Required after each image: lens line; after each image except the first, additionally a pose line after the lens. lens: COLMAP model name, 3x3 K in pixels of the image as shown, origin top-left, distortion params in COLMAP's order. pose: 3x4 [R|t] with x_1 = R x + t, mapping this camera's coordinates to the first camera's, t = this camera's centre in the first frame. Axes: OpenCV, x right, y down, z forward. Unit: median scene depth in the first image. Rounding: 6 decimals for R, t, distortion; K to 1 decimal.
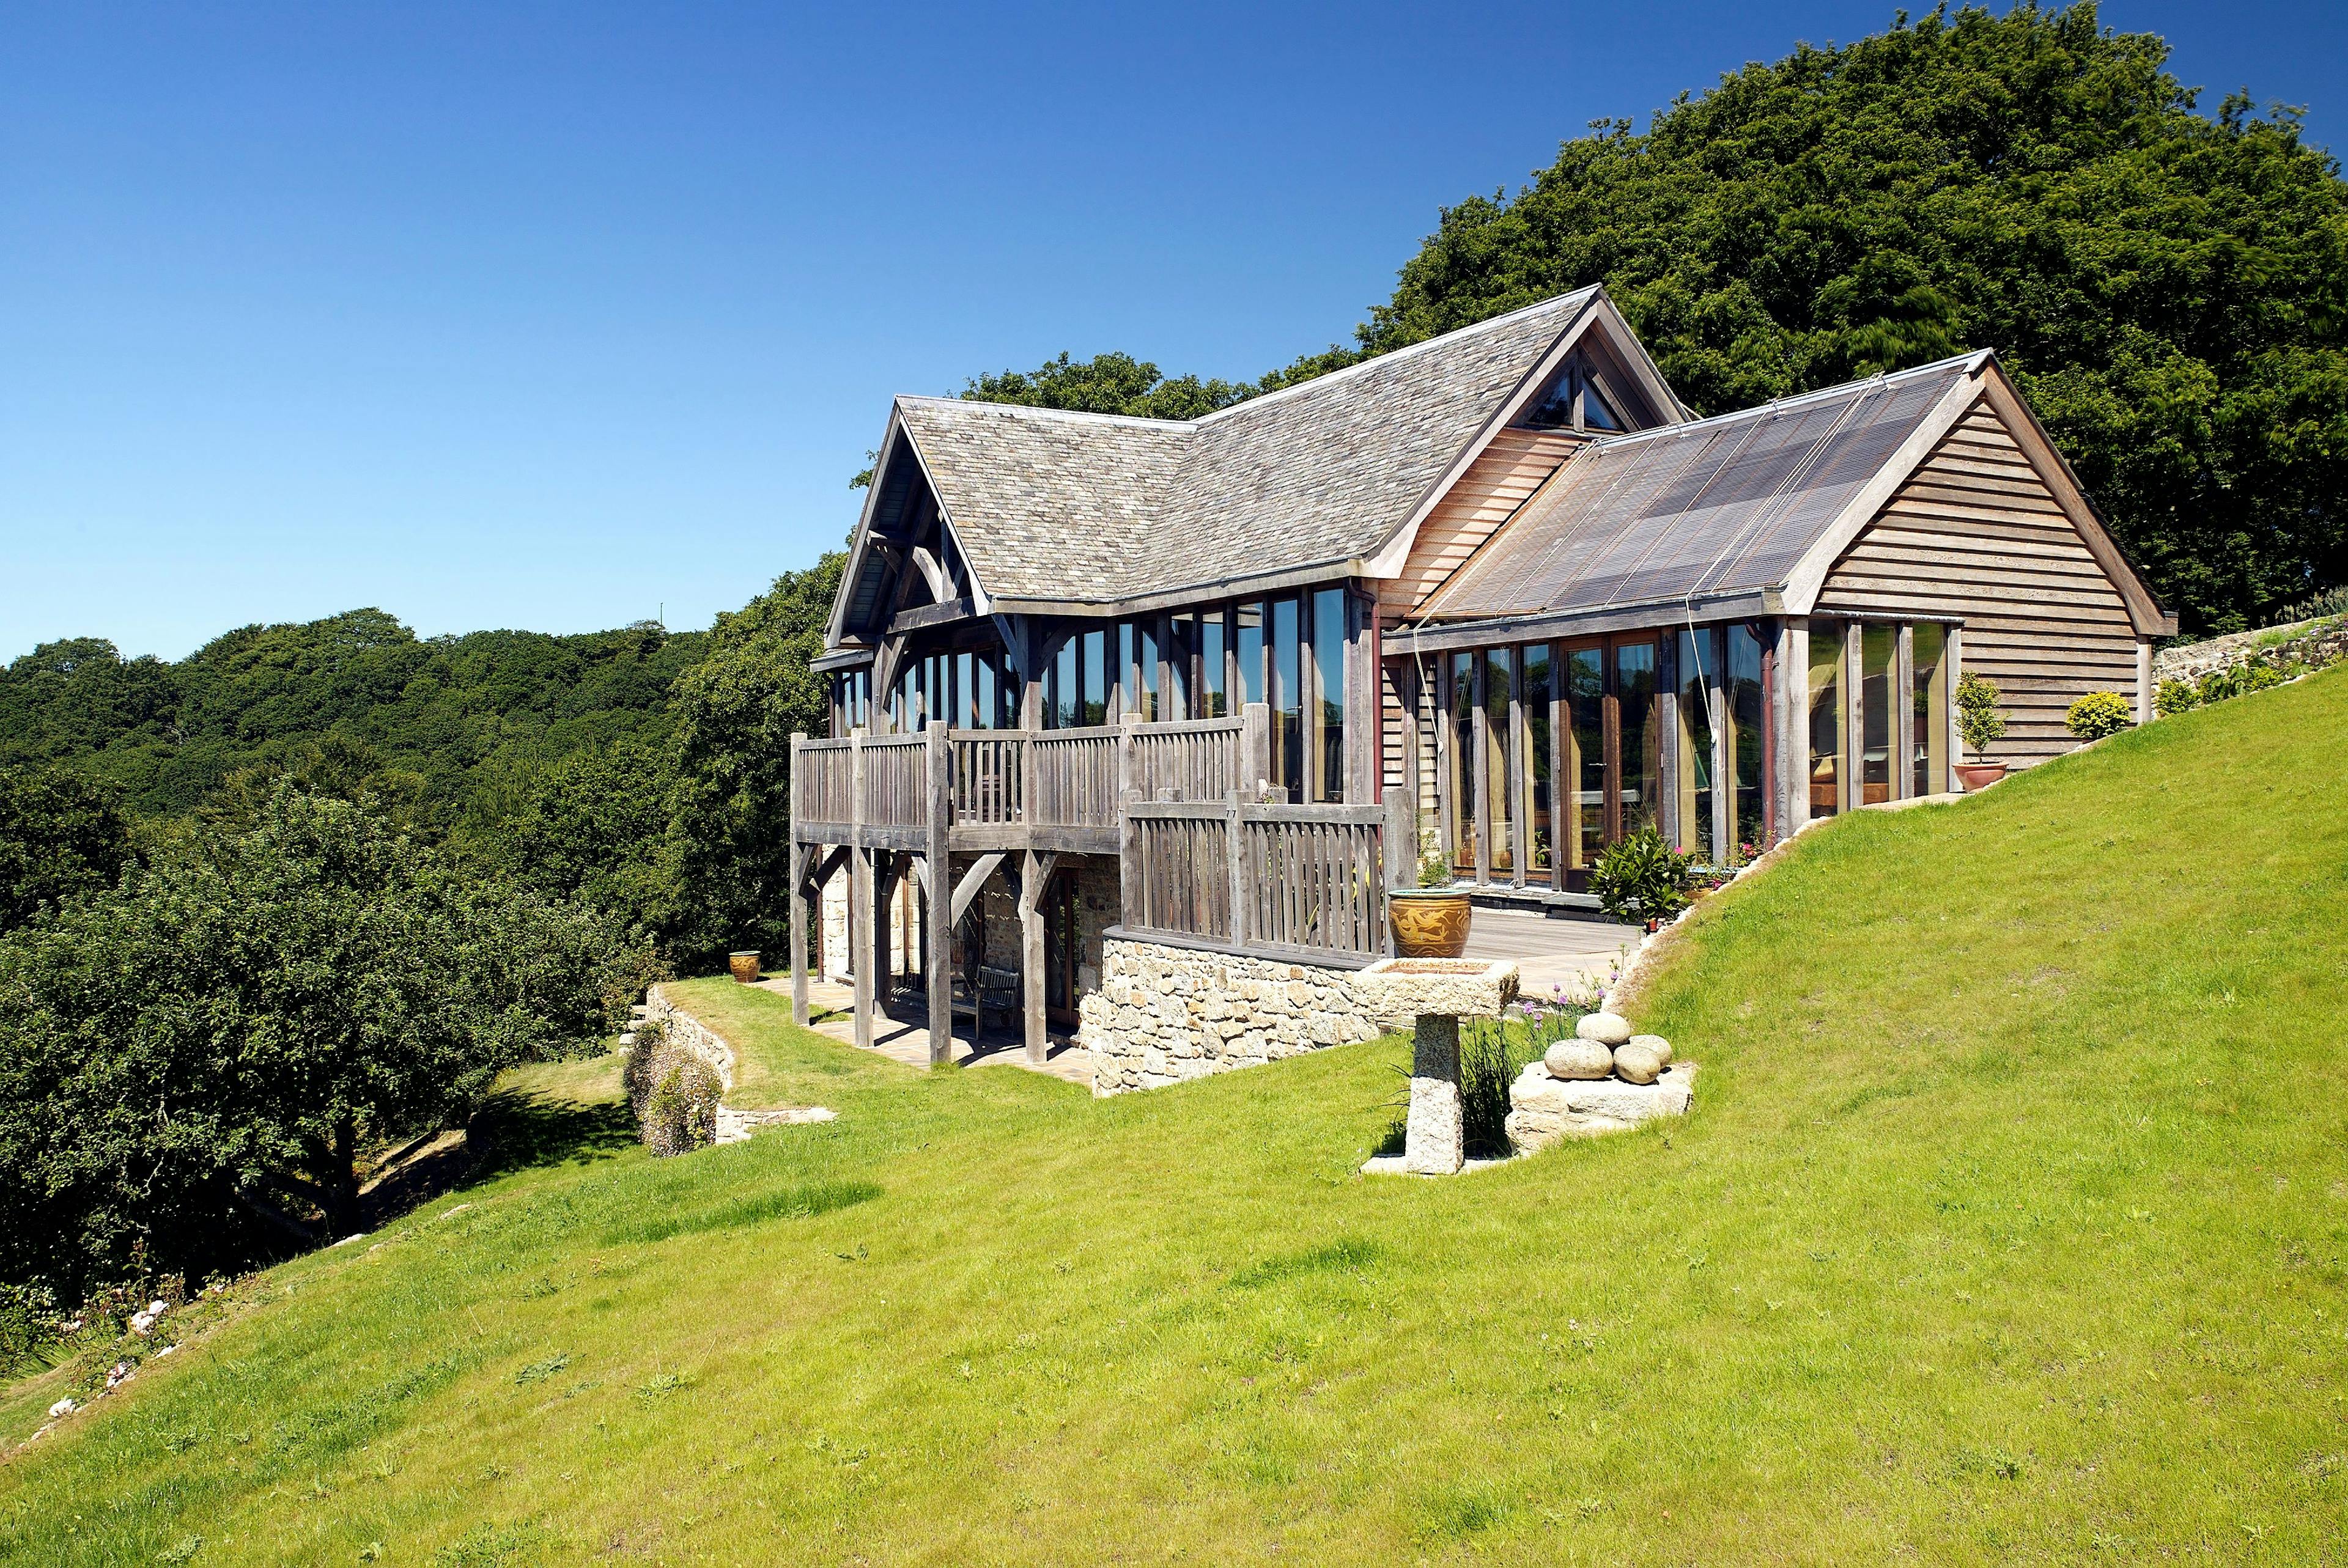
lens RADIAL K [[1828.3, 0, 1174.0], [0, 1828.3, 784.0], [0, 0, 1]] dist [-0.073611, 0.002014]
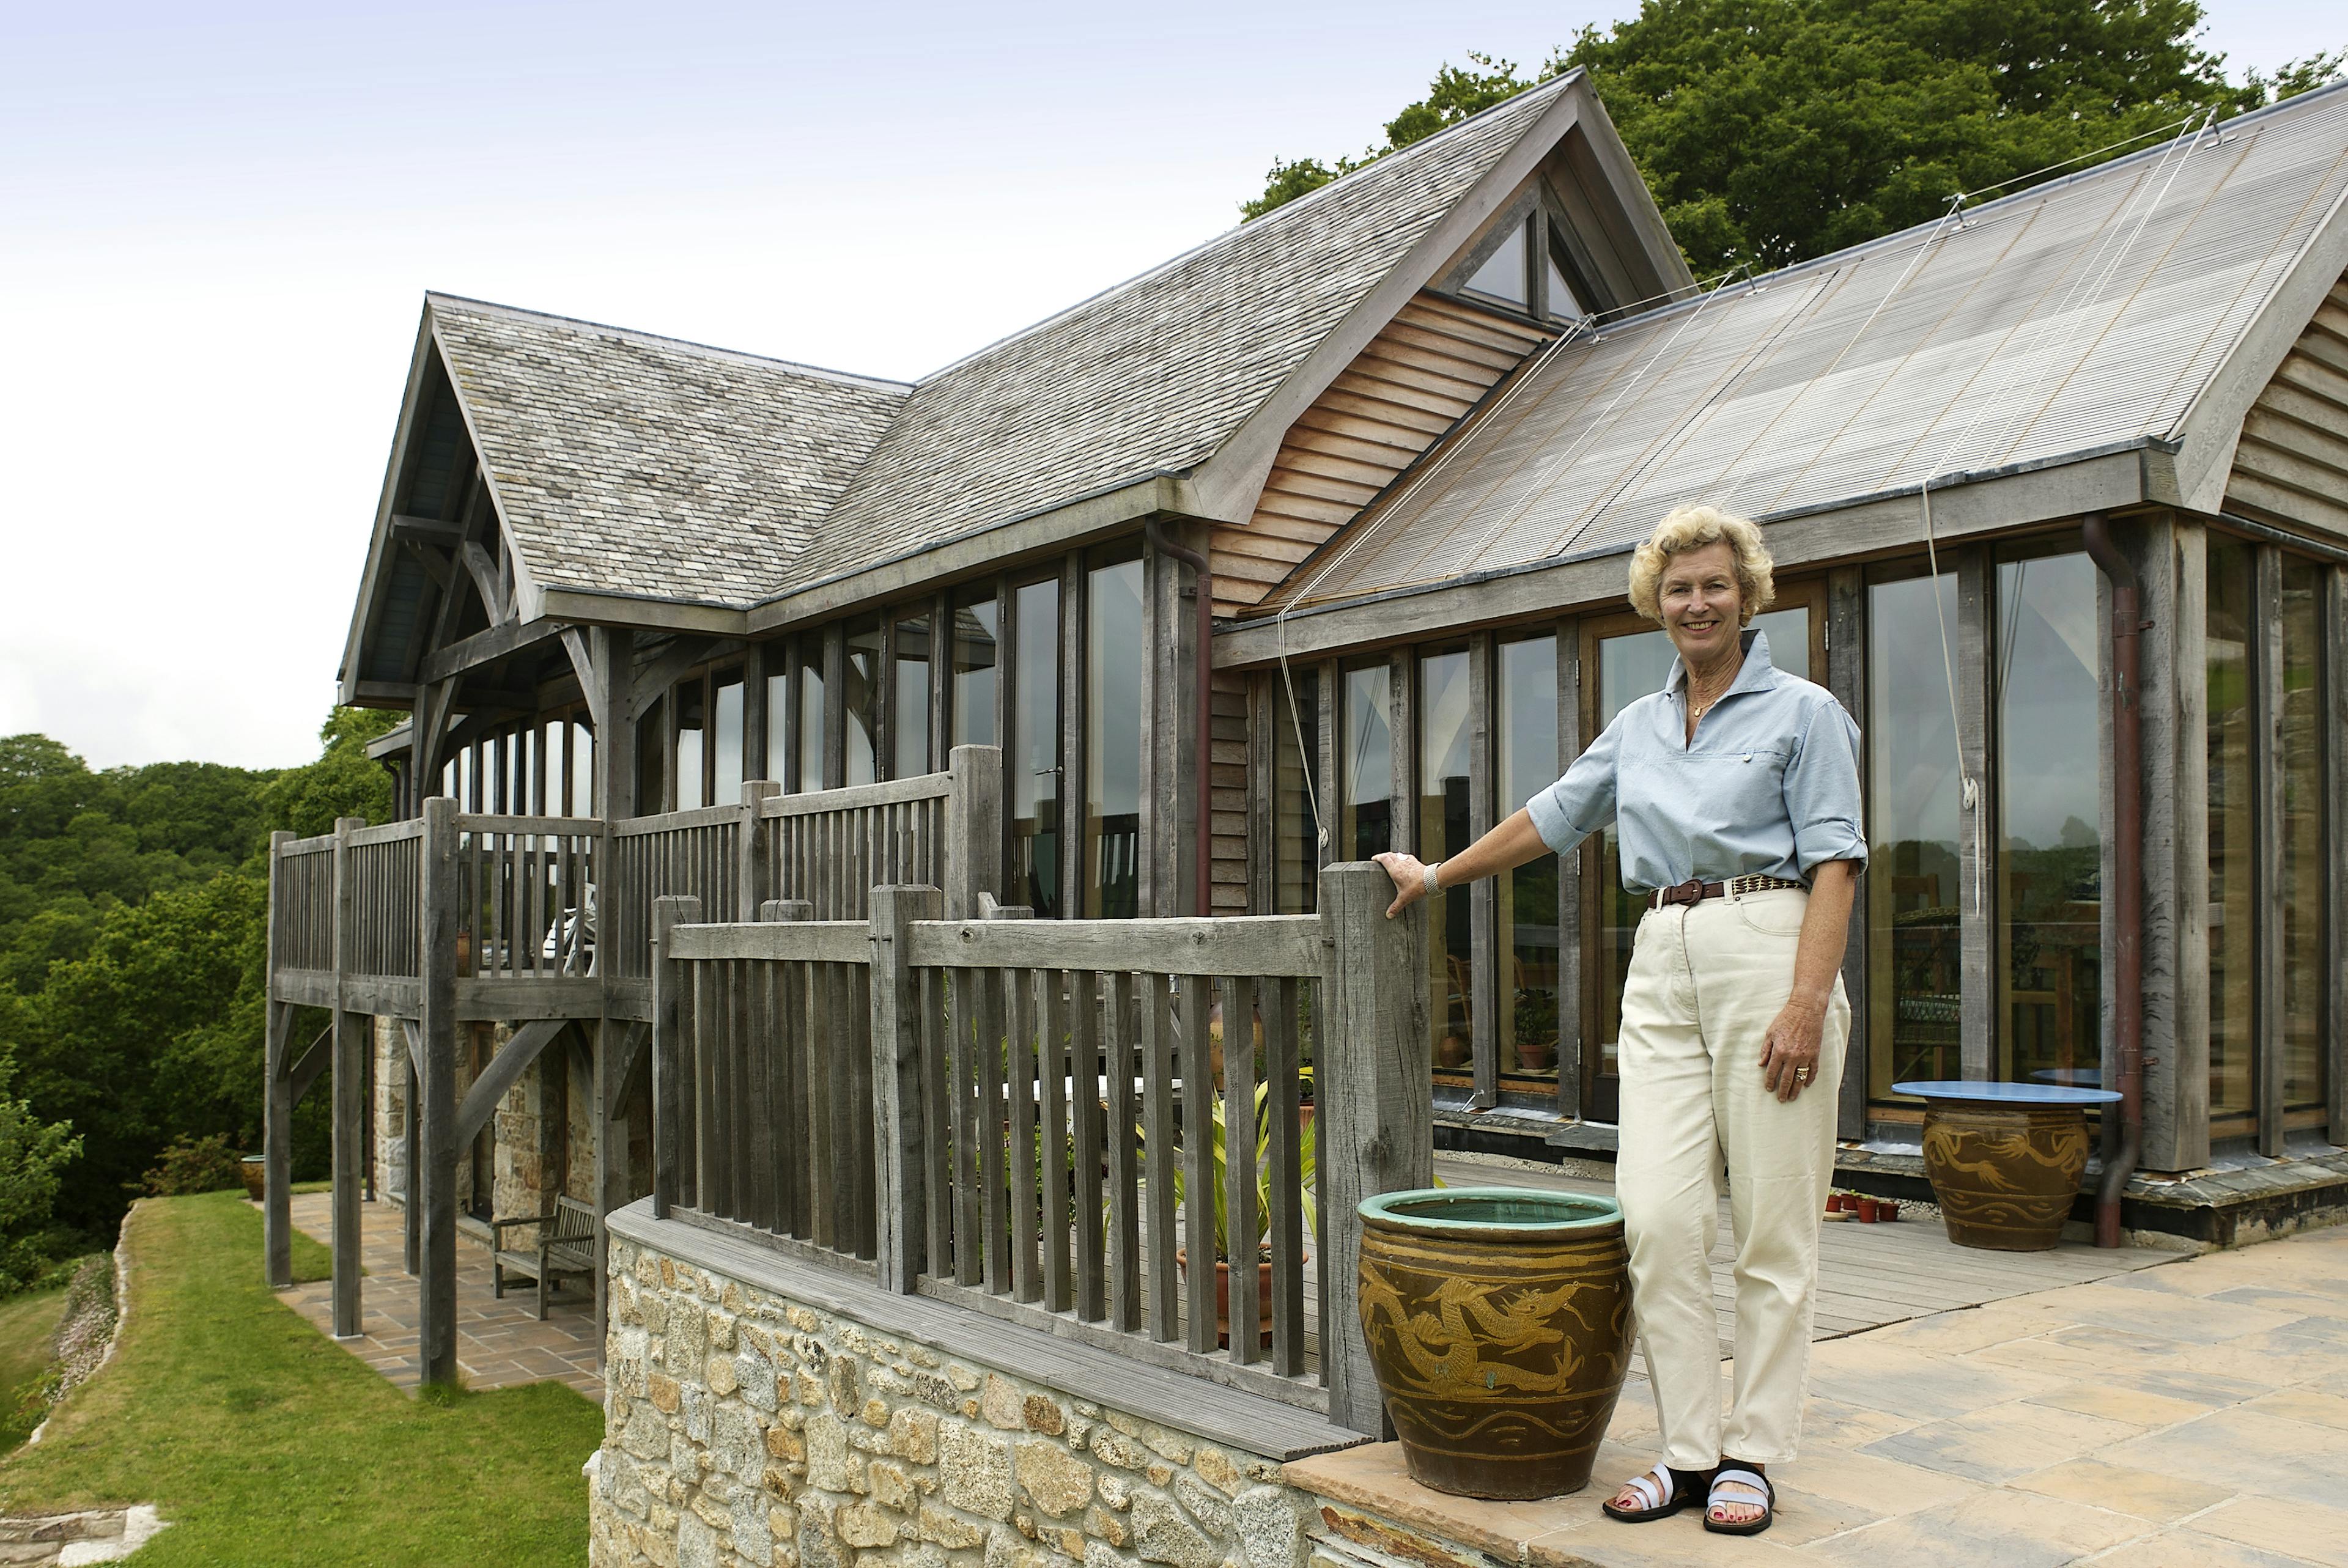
lens RADIAL K [[1902.0, 0, 1187.8], [0, 1902.0, 942.0], [0, 0, 1]] dist [-0.057804, 0.002650]
pose [[0.990424, 0.014385, 0.137307, 0.025595], [-0.014317, 0.999896, -0.001484, 0.009397], [-0.137314, -0.000497, 0.990527, 0.374669]]
